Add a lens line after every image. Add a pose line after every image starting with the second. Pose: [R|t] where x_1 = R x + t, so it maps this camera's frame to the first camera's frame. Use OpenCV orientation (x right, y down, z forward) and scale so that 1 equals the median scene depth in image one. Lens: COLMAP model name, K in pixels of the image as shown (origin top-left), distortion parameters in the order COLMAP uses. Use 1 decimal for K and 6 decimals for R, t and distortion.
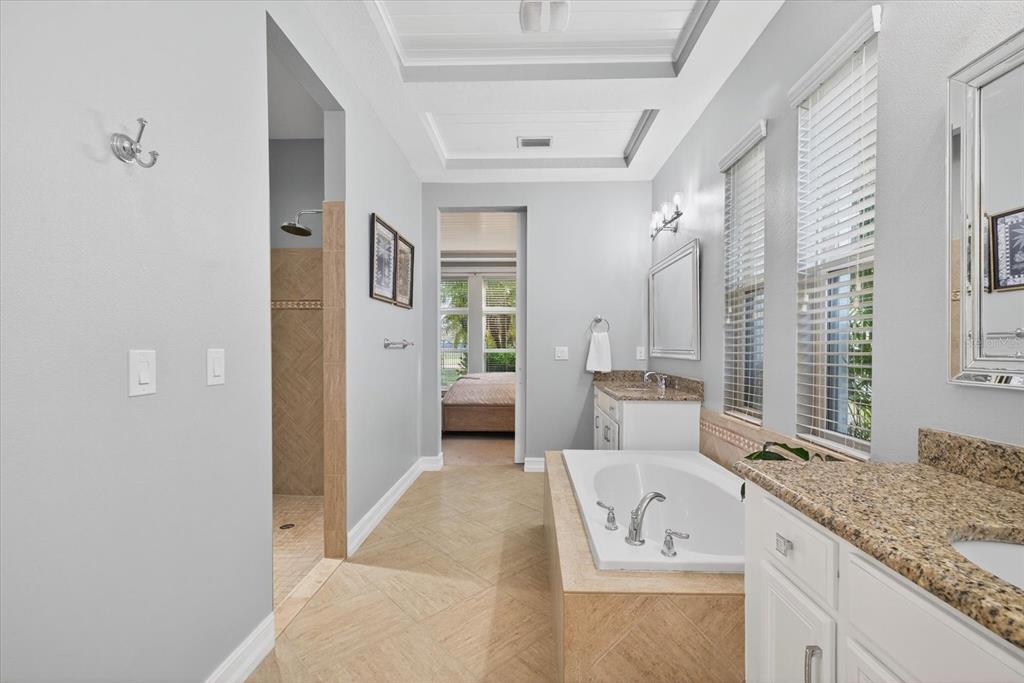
lens RADIAL K [[449.2, 0, 511.9], [0, 449.2, 353.5], [0, 0, 1]] dist [0.019626, -0.000274]
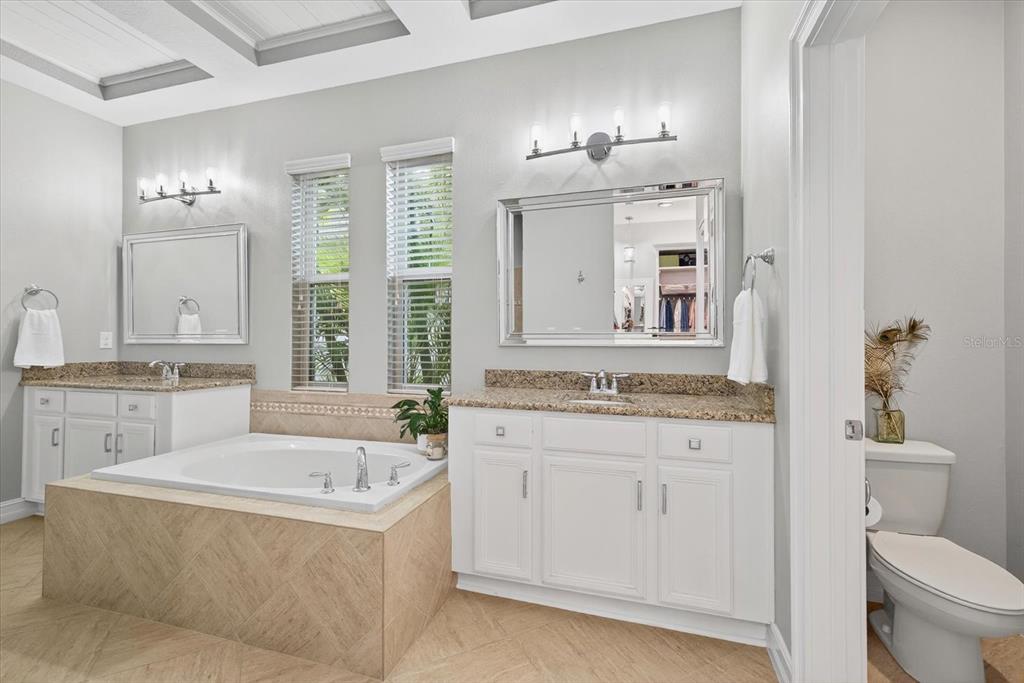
lens RADIAL K [[444.3, 0, 512.0], [0, 444.3, 341.5], [0, 0, 1]] dist [0.001872, -0.000014]
pose [[0.249587, 0.000994, 0.968352, -0.408909], [0.015202, 0.999872, -0.004945, 0.023554], [-0.968233, 0.015955, 0.249540, 0.178208]]
